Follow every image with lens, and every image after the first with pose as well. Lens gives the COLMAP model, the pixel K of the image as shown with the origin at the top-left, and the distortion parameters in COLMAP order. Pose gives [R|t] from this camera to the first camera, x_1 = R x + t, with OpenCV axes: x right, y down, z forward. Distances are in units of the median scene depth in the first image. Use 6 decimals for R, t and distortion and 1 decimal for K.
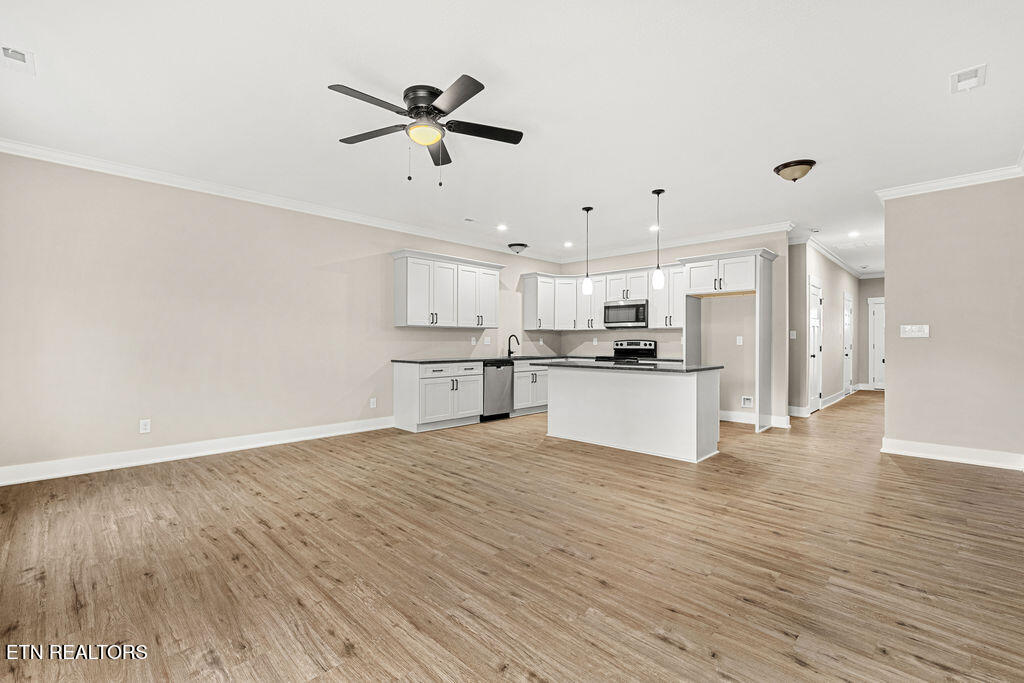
lens RADIAL K [[449.6, 0, 514.9], [0, 449.6, 340.9], [0, 0, 1]] dist [-0.005095, 0.001144]
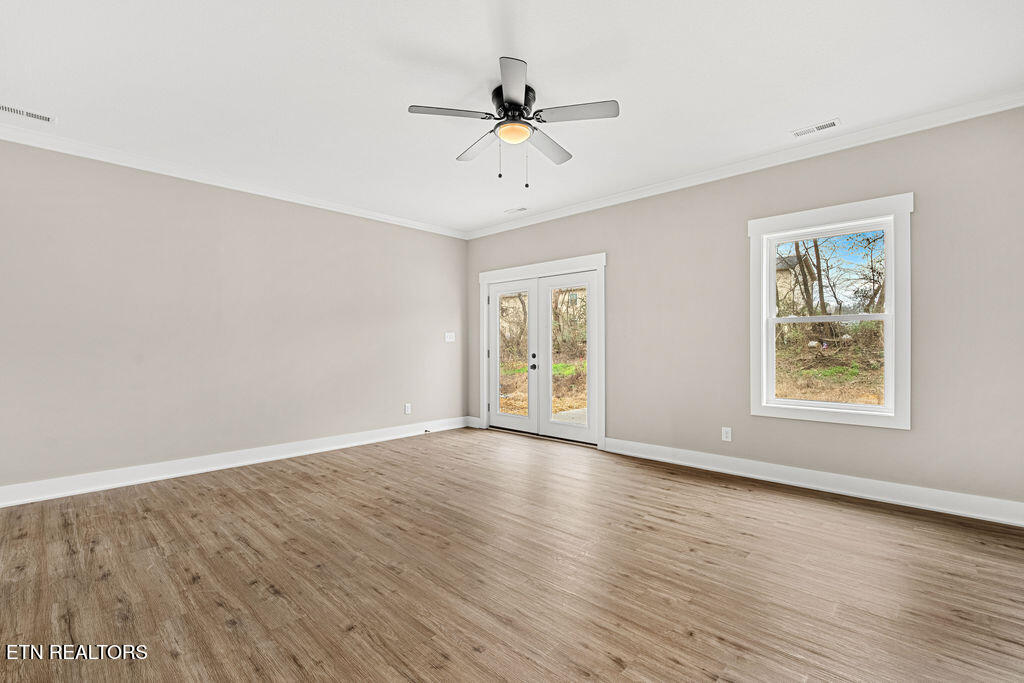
lens RADIAL K [[449.6, 0, 513.9], [0, 449.6, 354.4], [0, 0, 1]] dist [-0.005095, 0.001144]
pose [[-0.999797, 0.001356, -0.020127, -0.121877], [0.000899, 0.999742, 0.022685, -0.000166], [0.020152, 0.022662, -0.999540, 1.340593]]
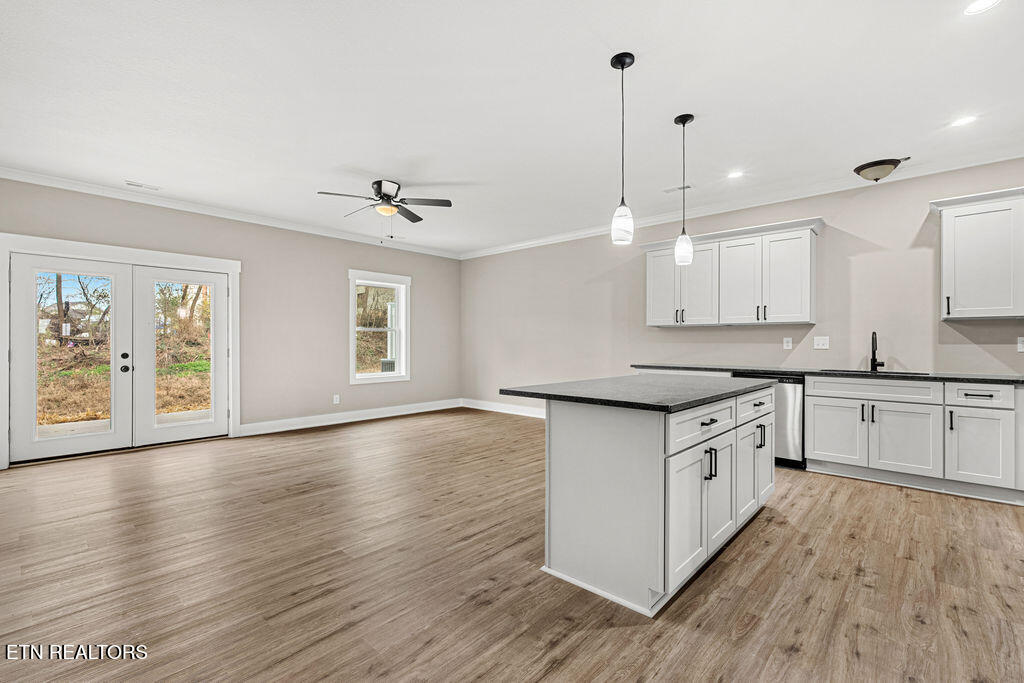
lens RADIAL K [[449.6, 0, 503.0], [0, 449.6, 343.5], [0, 0, 1]] dist [-0.005095, 0.001144]
pose [[0.022437, -0.001660, -0.999747, 0.925458], [-0.001884, 0.999997, -0.001703, 0.004213], [0.999746, 0.001922, 0.022434, 0.930271]]
